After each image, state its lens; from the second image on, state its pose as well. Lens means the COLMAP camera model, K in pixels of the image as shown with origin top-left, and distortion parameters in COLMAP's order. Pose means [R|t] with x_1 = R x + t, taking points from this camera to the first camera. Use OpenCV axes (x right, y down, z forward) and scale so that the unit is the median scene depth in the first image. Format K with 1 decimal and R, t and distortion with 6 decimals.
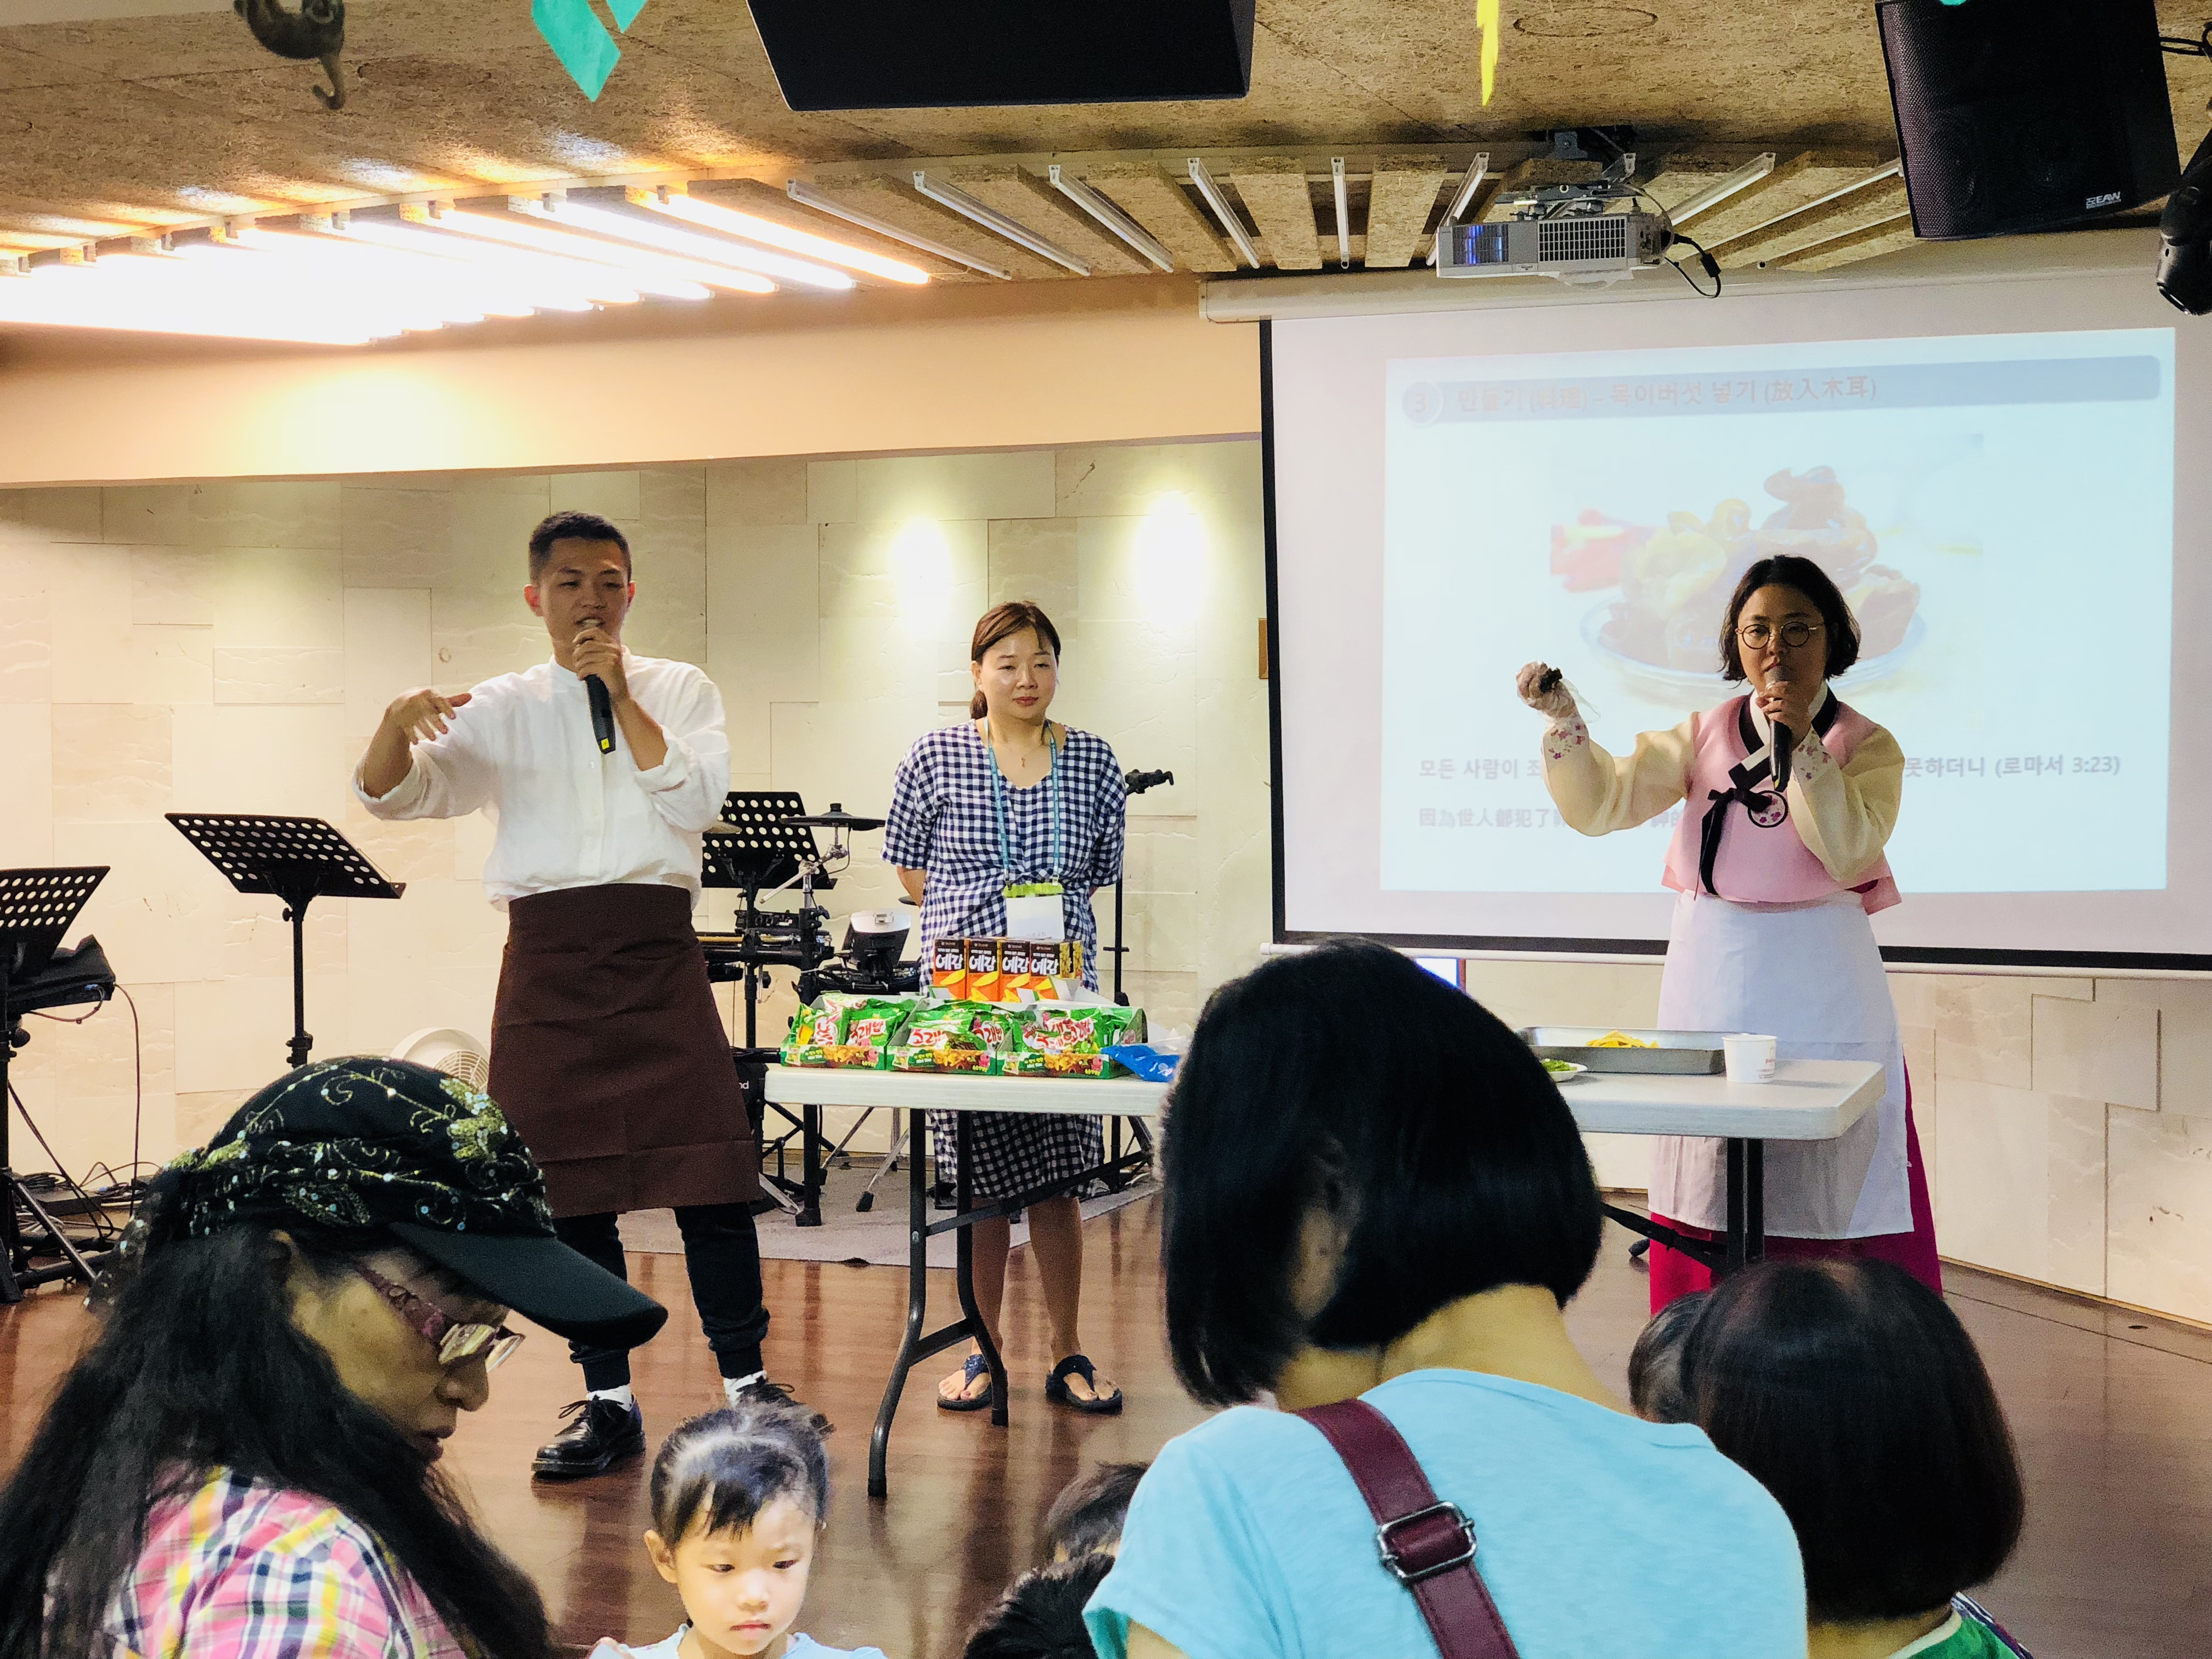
lens RADIAL K [[3280.5, 0, 1095.4], [0, 3280.5, 834.1], [0, 0, 1]] dist [0.128846, 0.000000]
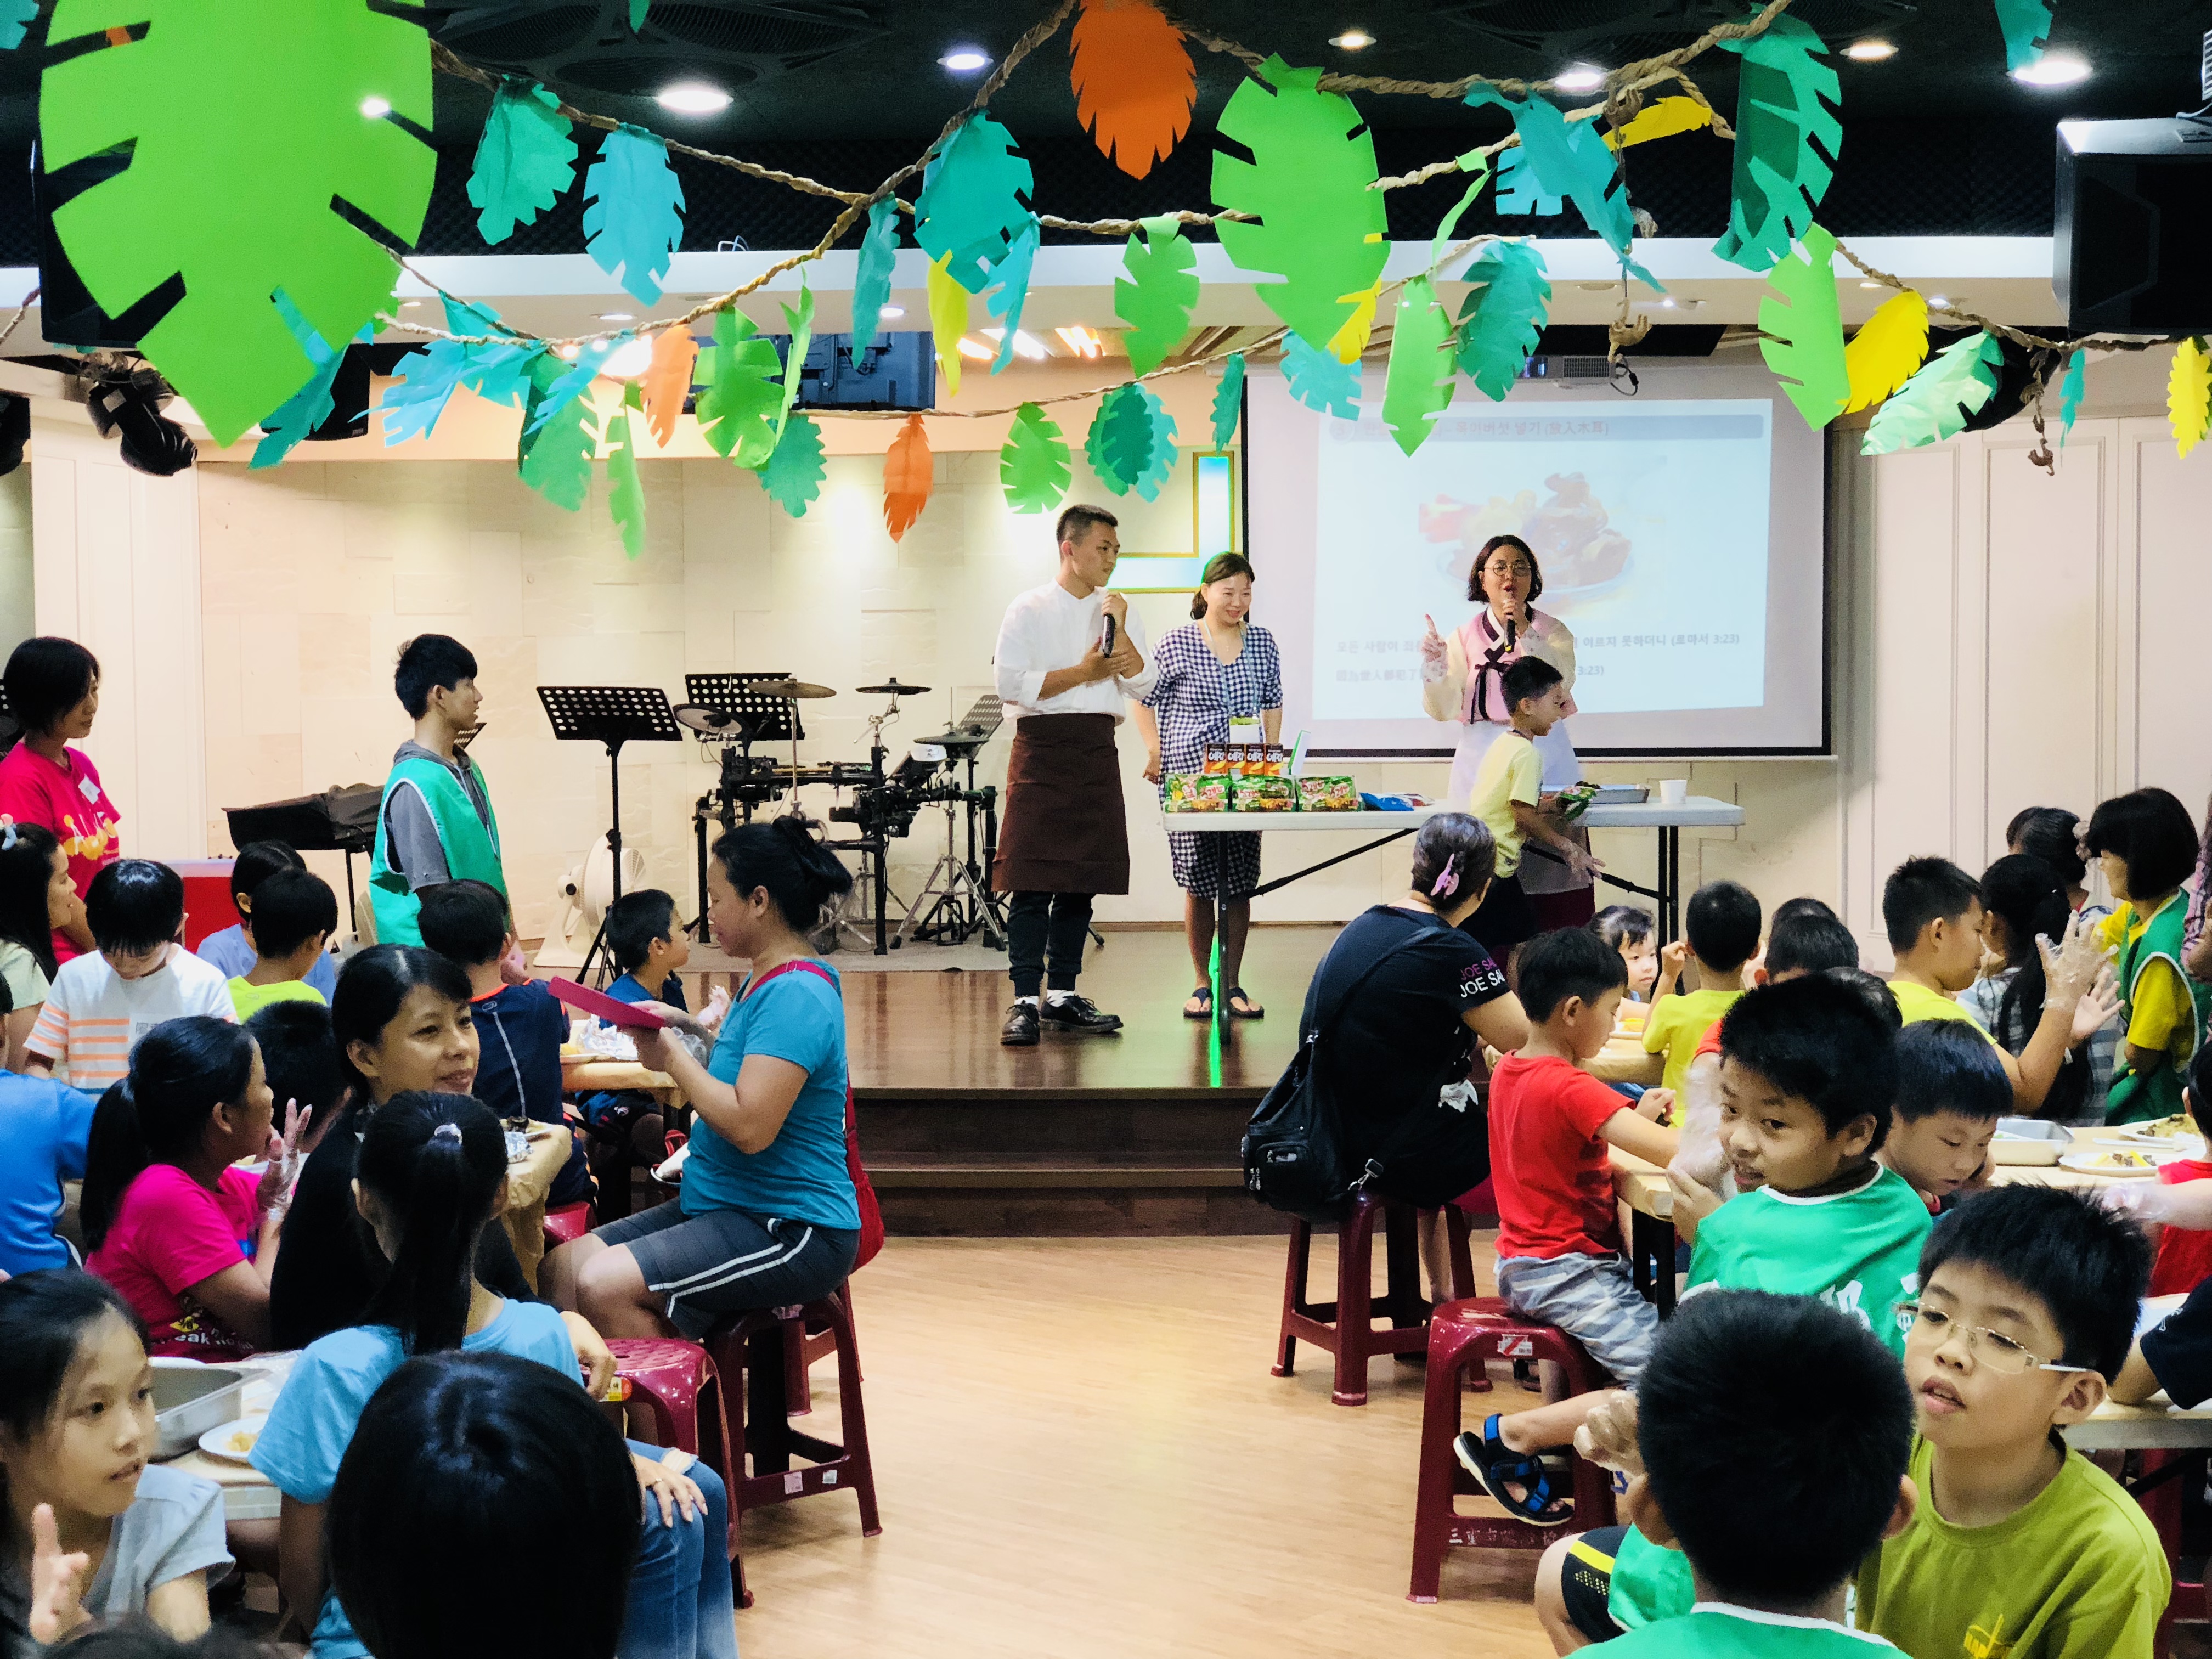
lens RADIAL K [[3280.5, 0, 1107.6], [0, 3280.5, 828.0], [0, 0, 1]] dist [0.128846, 0.000000]
pose [[0.923785, -0.030620, 0.381686, -0.673848], [0.021267, 0.999362, 0.028698, 0.022732], [-0.382321, -0.018393, 0.923847, -0.526095]]
